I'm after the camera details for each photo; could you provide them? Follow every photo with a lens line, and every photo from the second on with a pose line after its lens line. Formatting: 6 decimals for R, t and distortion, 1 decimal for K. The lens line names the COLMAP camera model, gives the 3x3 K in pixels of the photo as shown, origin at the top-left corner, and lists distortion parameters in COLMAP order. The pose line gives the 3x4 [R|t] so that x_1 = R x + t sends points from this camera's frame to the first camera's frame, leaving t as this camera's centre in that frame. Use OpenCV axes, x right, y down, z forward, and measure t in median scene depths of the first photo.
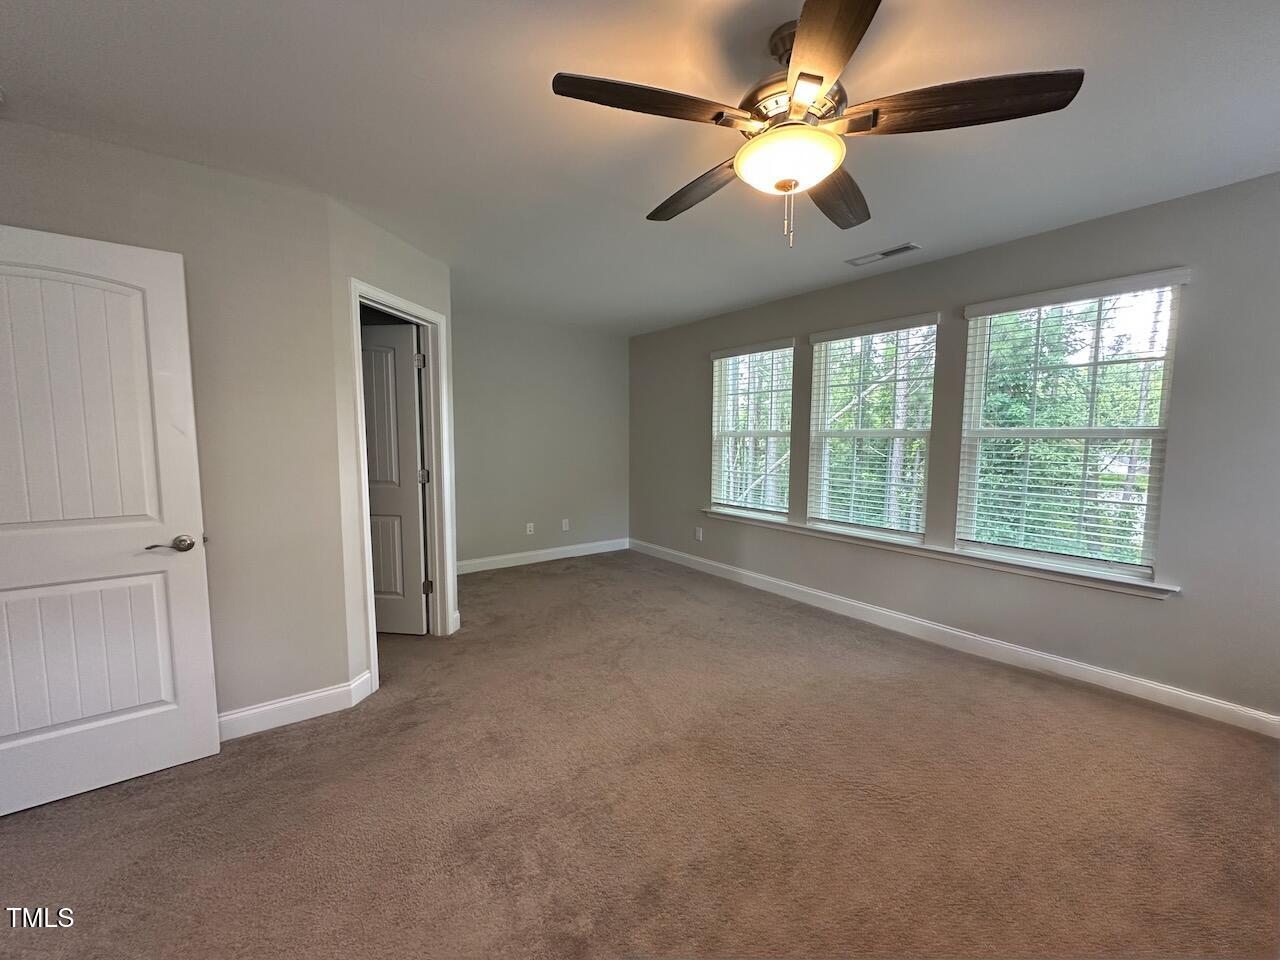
lens RADIAL K [[510.4, 0, 638.3], [0, 510.4, 485.7], [0, 0, 1]] dist [-0.001347, -0.000208]
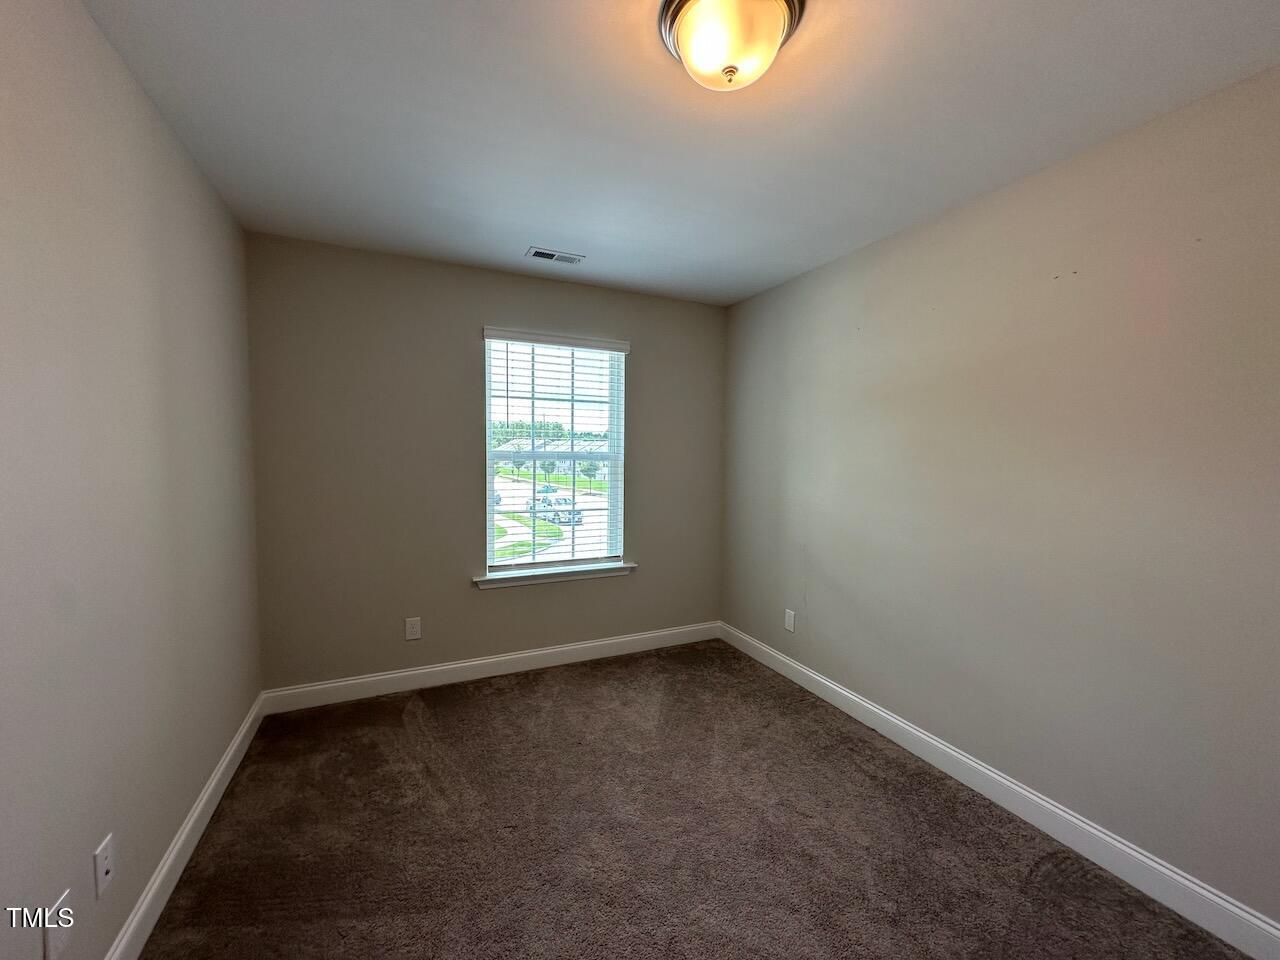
lens RADIAL K [[510.4, 0, 638.3], [0, 510.4, 485.7], [0, 0, 1]] dist [-0.001347, -0.000208]
pose [[0.271590, -0.061826, 0.960425, -0.424678], [0.085936, 0.995506, 0.039783, -0.078379], [-0.958569, 0.071730, 0.275683, 0.675927]]
